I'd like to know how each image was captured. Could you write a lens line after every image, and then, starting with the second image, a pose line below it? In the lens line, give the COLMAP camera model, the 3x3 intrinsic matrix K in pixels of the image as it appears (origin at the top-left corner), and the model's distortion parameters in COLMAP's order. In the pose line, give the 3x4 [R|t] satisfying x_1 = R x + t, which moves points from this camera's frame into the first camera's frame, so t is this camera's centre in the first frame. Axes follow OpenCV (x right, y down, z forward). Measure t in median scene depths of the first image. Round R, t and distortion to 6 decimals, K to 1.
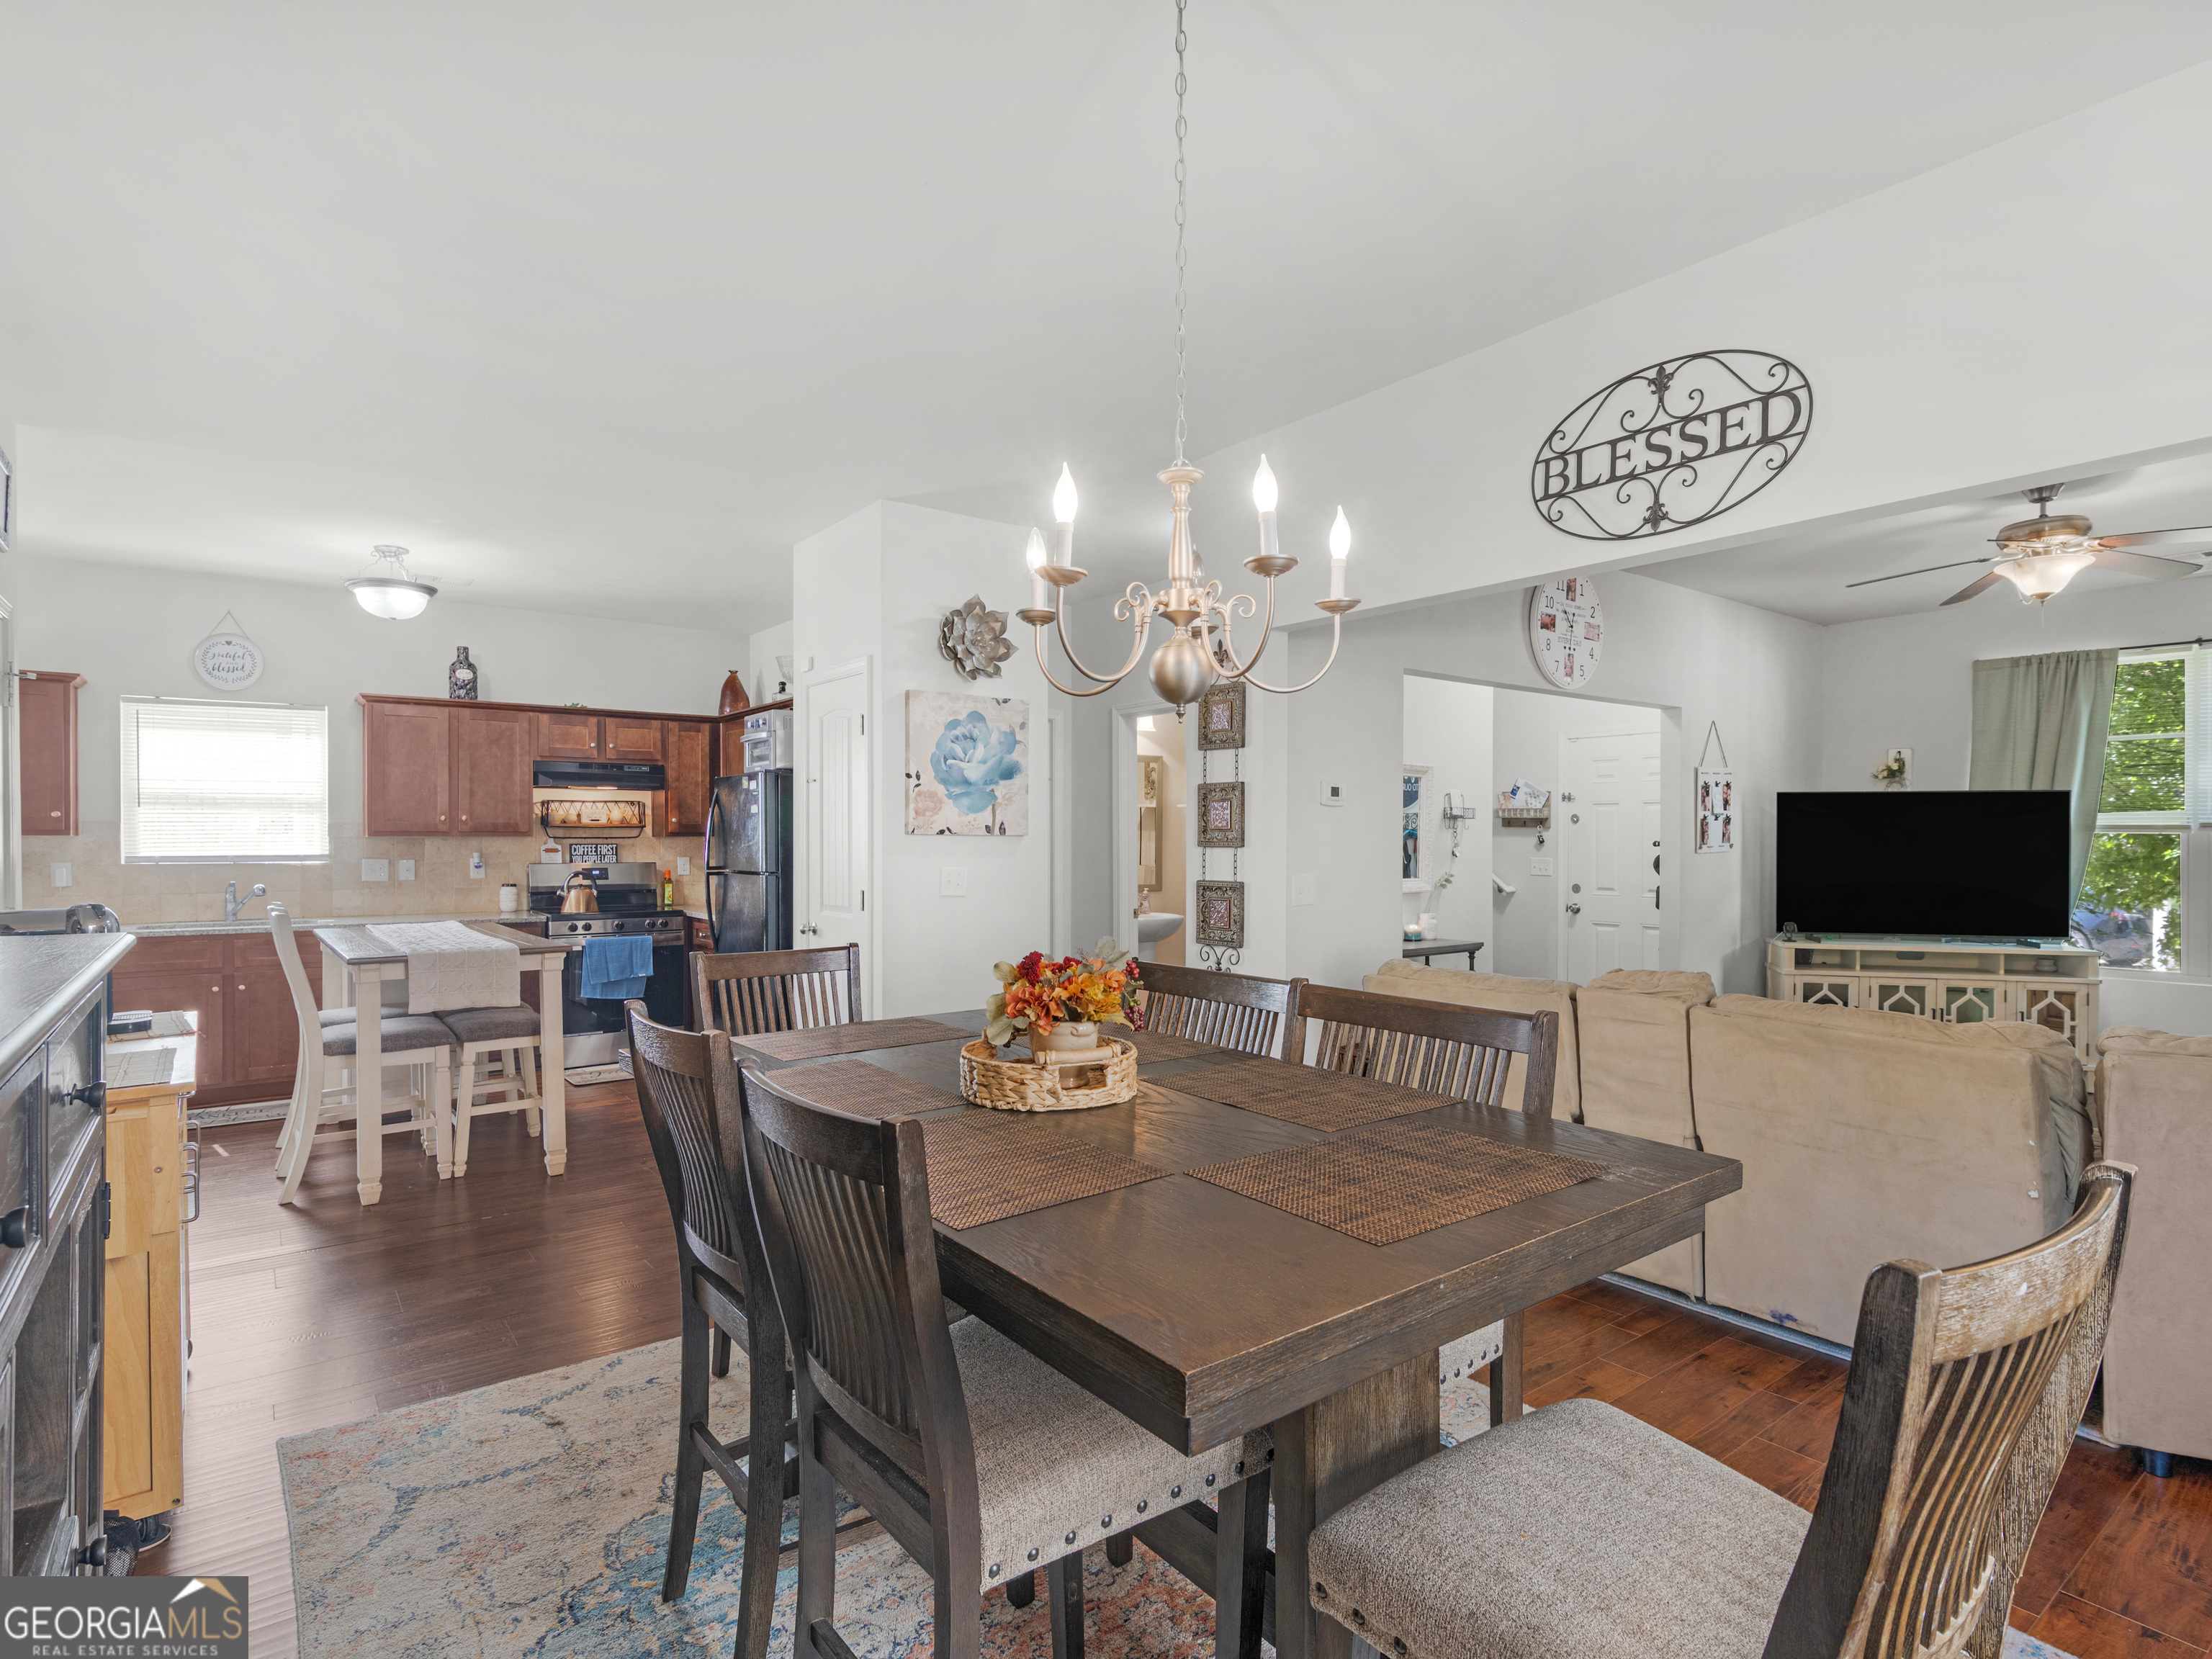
lens RADIAL K [[1123.0, 0, 1041.5], [0, 1123.0, 853.1], [0, 0, 1]] dist [-0.001478, -0.000219]
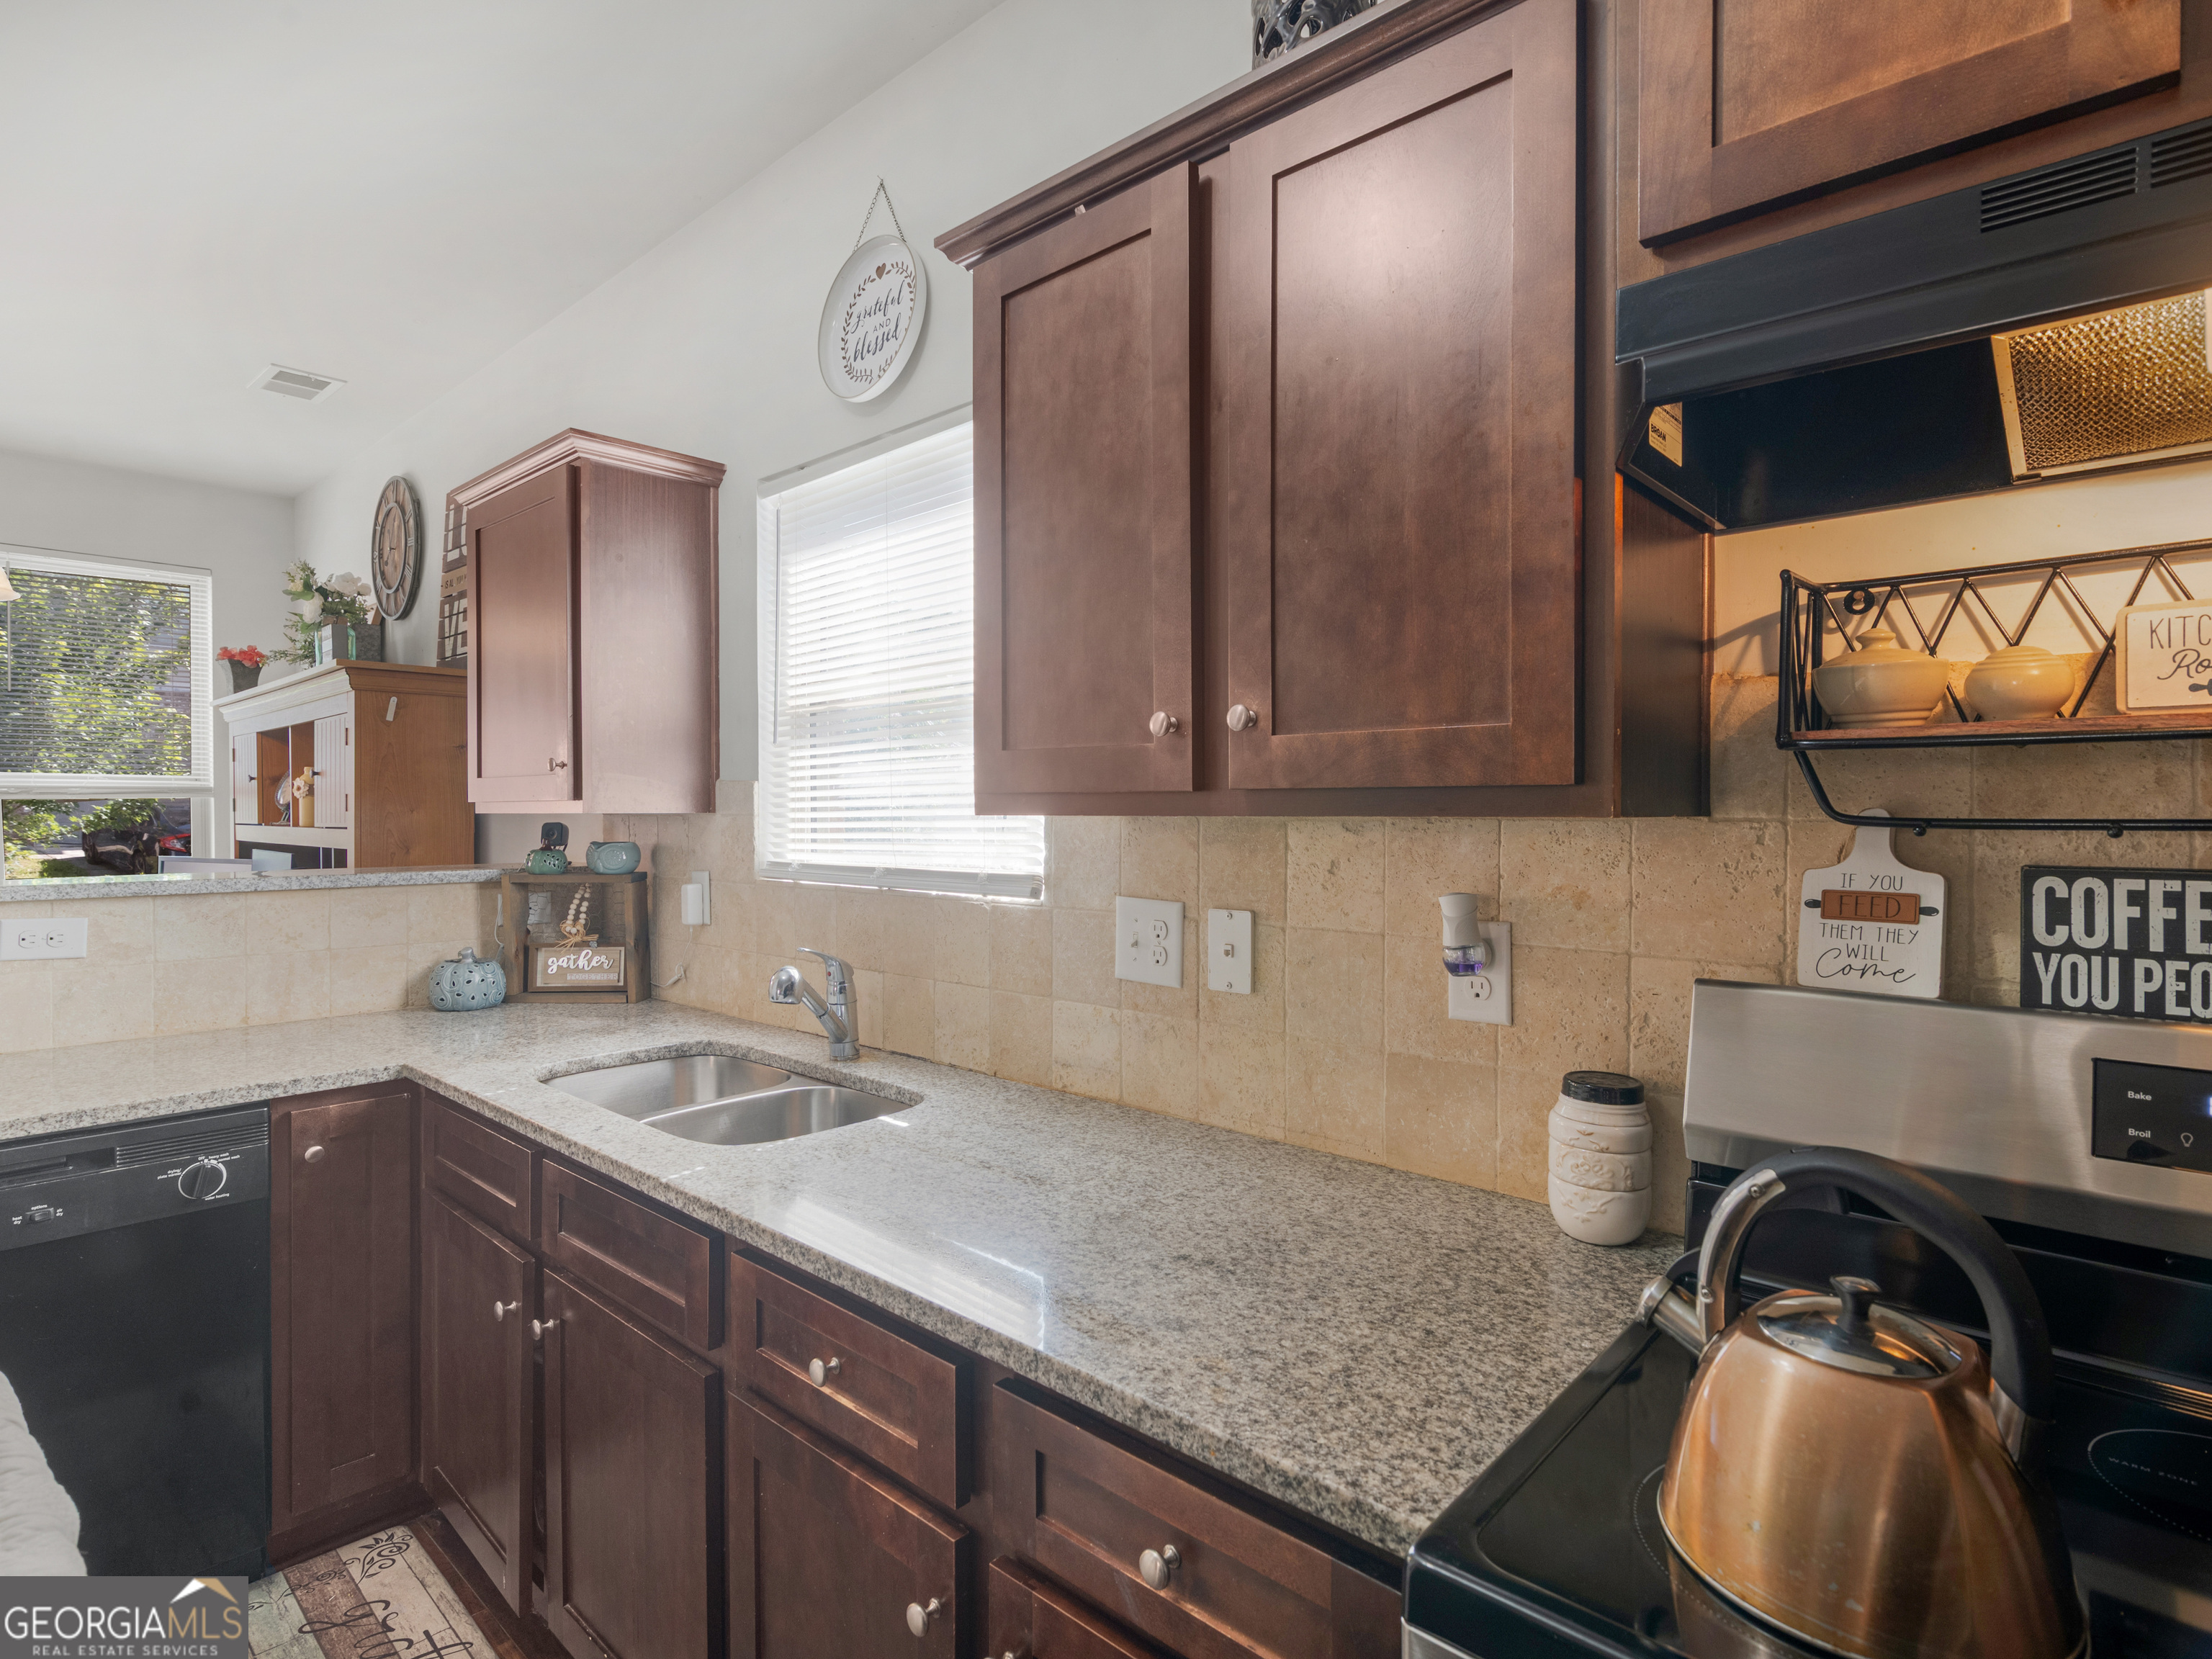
lens RADIAL K [[1124.0, 0, 1146.1], [0, 1124.0, 814.2], [0, 0, 1]] dist [0.000263, -0.000637]
pose [[0.230603, 0.002859, -0.973044, -0.322849], [-0.009261, 0.999957, 0.000743, -0.014561], [0.973004, 0.008840, 0.230620, 0.903814]]
